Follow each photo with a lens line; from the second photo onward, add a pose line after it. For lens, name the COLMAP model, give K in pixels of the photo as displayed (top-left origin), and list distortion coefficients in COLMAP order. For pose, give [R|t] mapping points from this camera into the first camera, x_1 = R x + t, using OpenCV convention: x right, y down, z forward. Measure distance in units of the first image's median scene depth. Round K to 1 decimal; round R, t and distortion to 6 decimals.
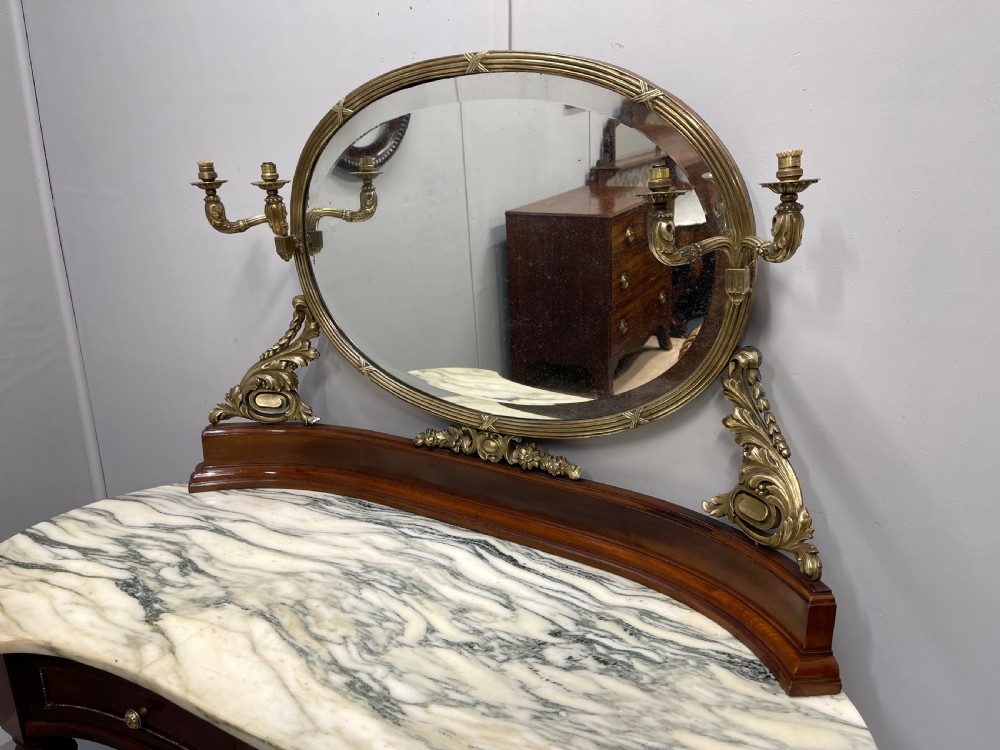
lens RADIAL K [[759.4, 0, 502.0], [0, 759.4, 382.7], [0, 0, 1]] dist [0.066672, -0.086325]
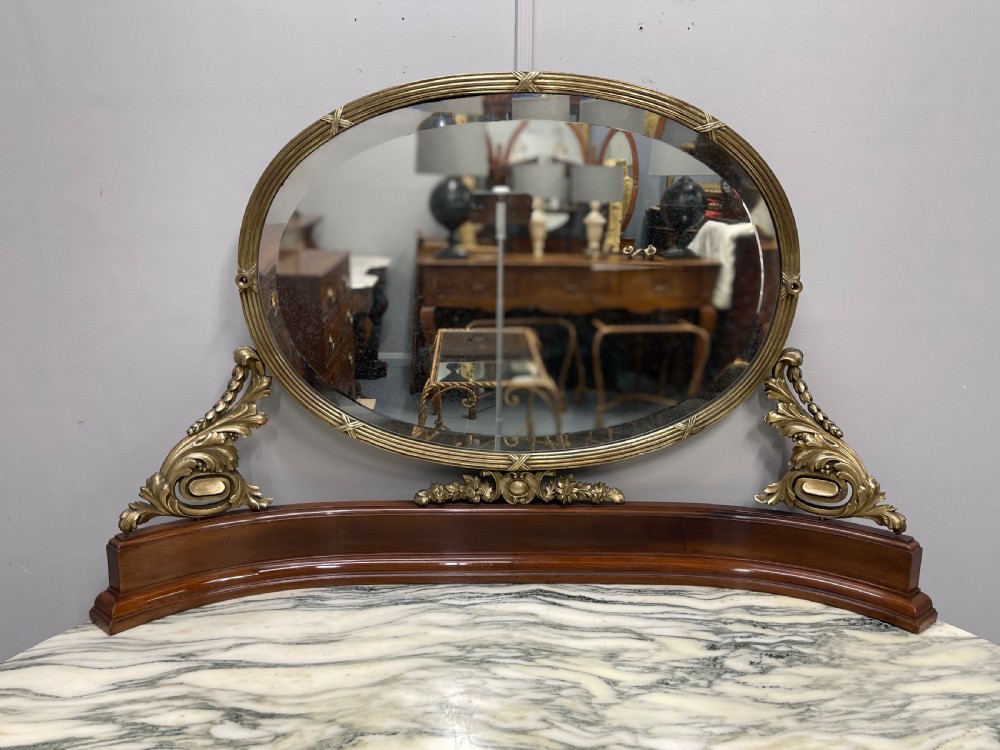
lens RADIAL K [[759.4, 0, 503.8], [0, 759.4, 381.8], [0, 0, 1]] dist [0.066672, -0.086325]
pose [[0.837838, -0.090876, 0.538302, -0.579357], [0.140848, 0.988648, -0.052320, 0.002181], [-0.527437, 0.119655, 0.841126, 0.235380]]
